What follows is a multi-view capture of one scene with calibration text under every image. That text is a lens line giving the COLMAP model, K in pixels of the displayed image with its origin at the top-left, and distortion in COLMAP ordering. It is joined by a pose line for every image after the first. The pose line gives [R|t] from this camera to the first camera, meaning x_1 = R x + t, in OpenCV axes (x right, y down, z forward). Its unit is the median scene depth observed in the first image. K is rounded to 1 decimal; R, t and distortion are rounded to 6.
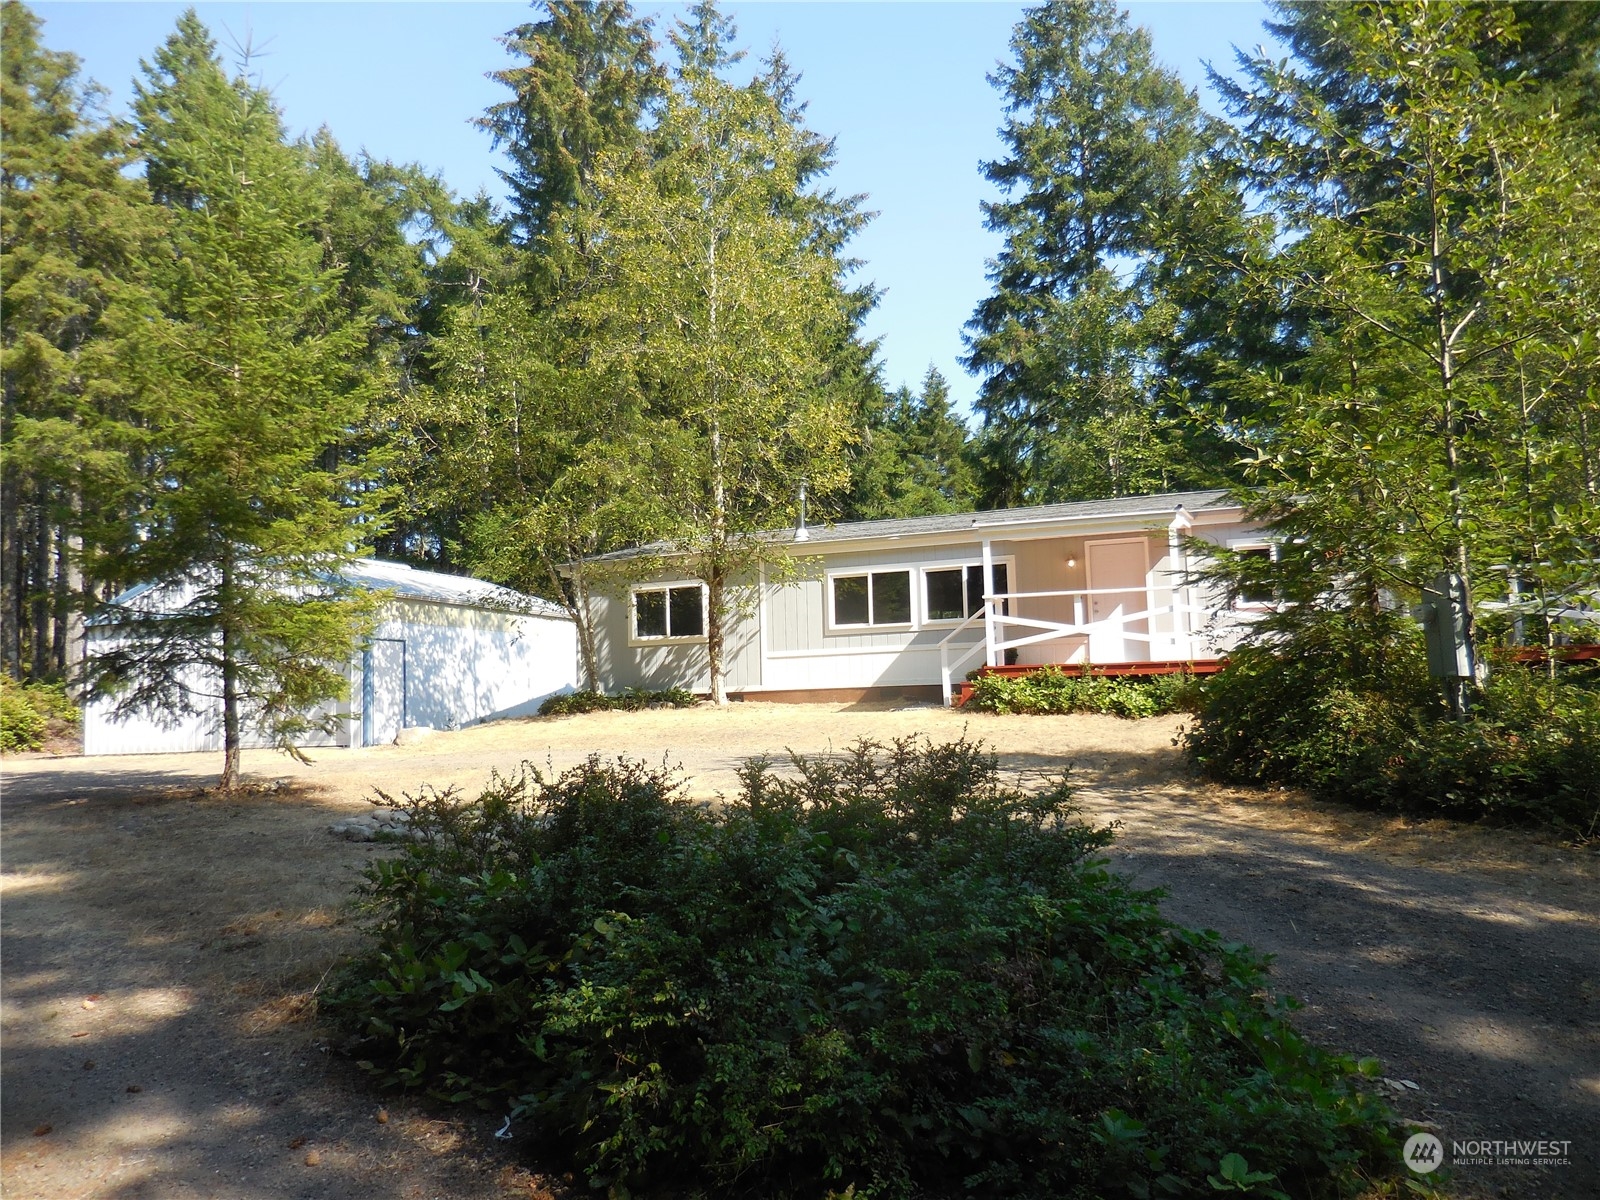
lens RADIAL K [[1230.5, 0, 806.2], [0, 1230.5, 599.0], [0, 0, 1]] dist [0.010021, 0.013600]
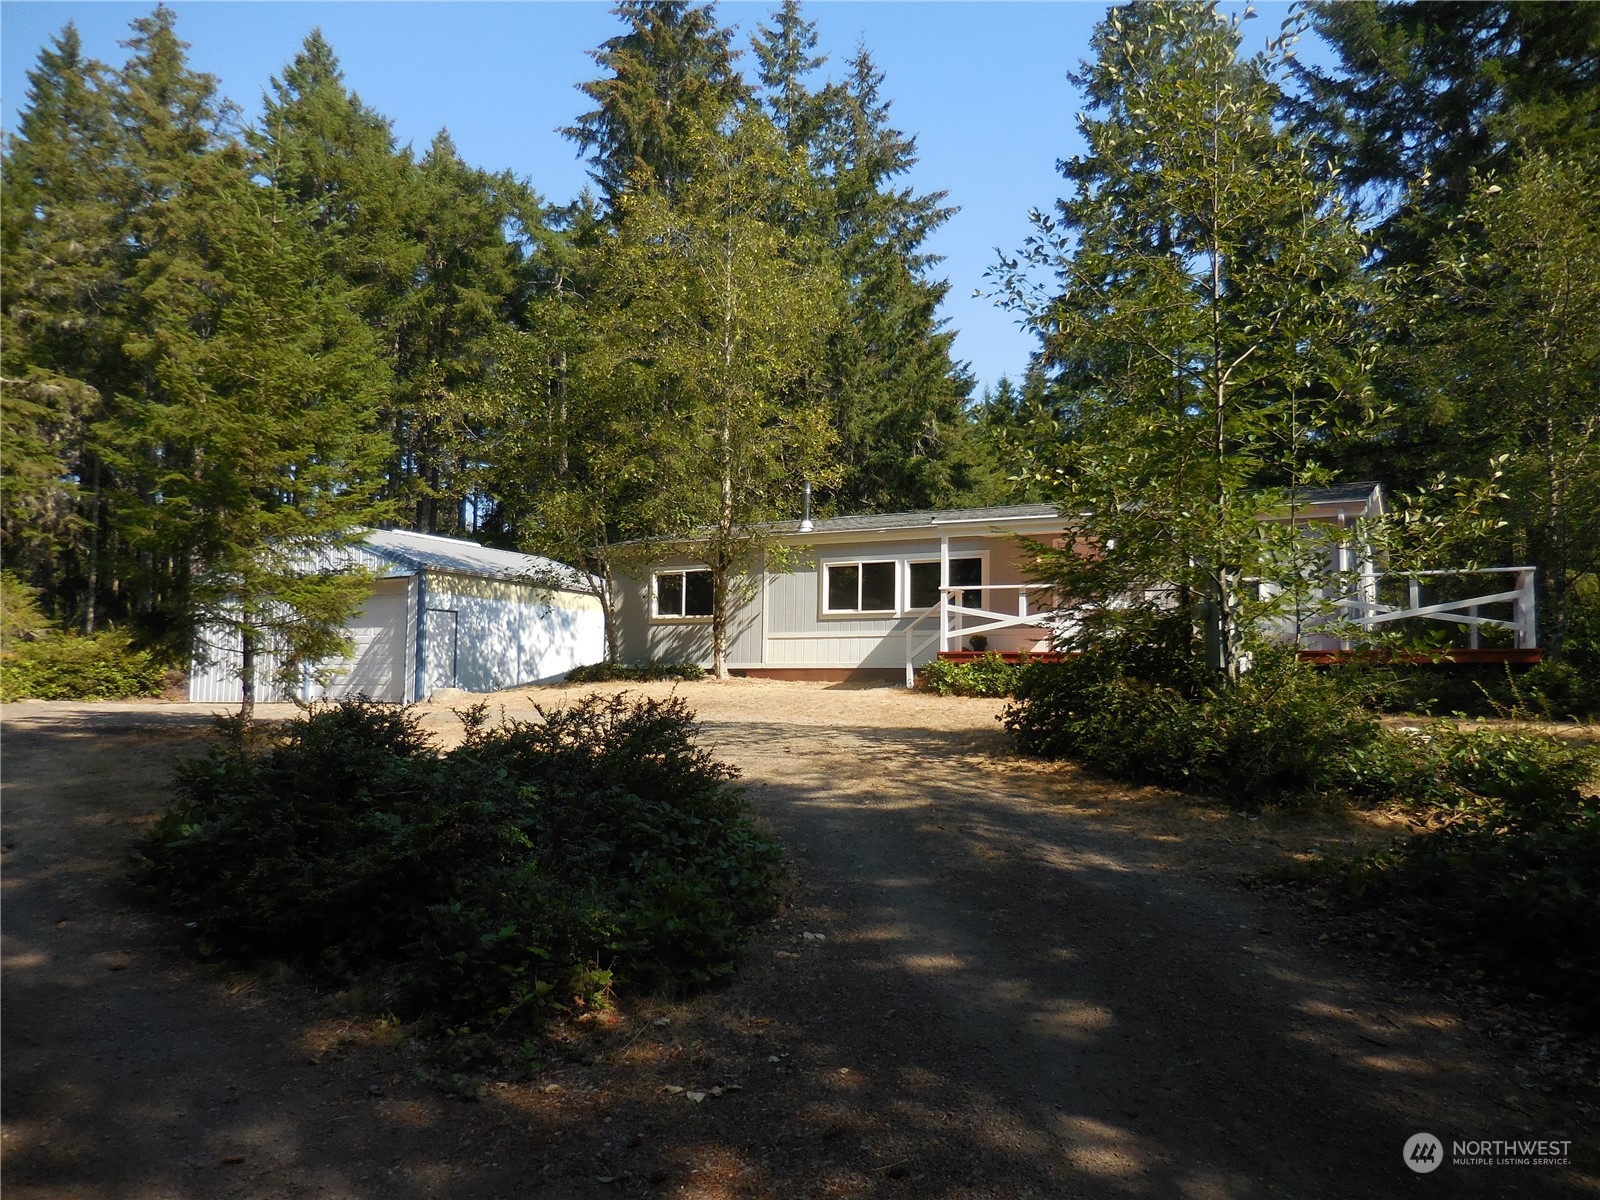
lens RADIAL K [[1230.5, 0, 802.5], [0, 1230.5, 598.8], [0, 0, 1]] dist [0.010021, 0.013600]
pose [[0.993303, 0.032380, -0.110907, 0.087926], [-0.030863, 0.999406, 0.015366, -0.003375], [0.111339, -0.011840, 0.993712, -0.059412]]
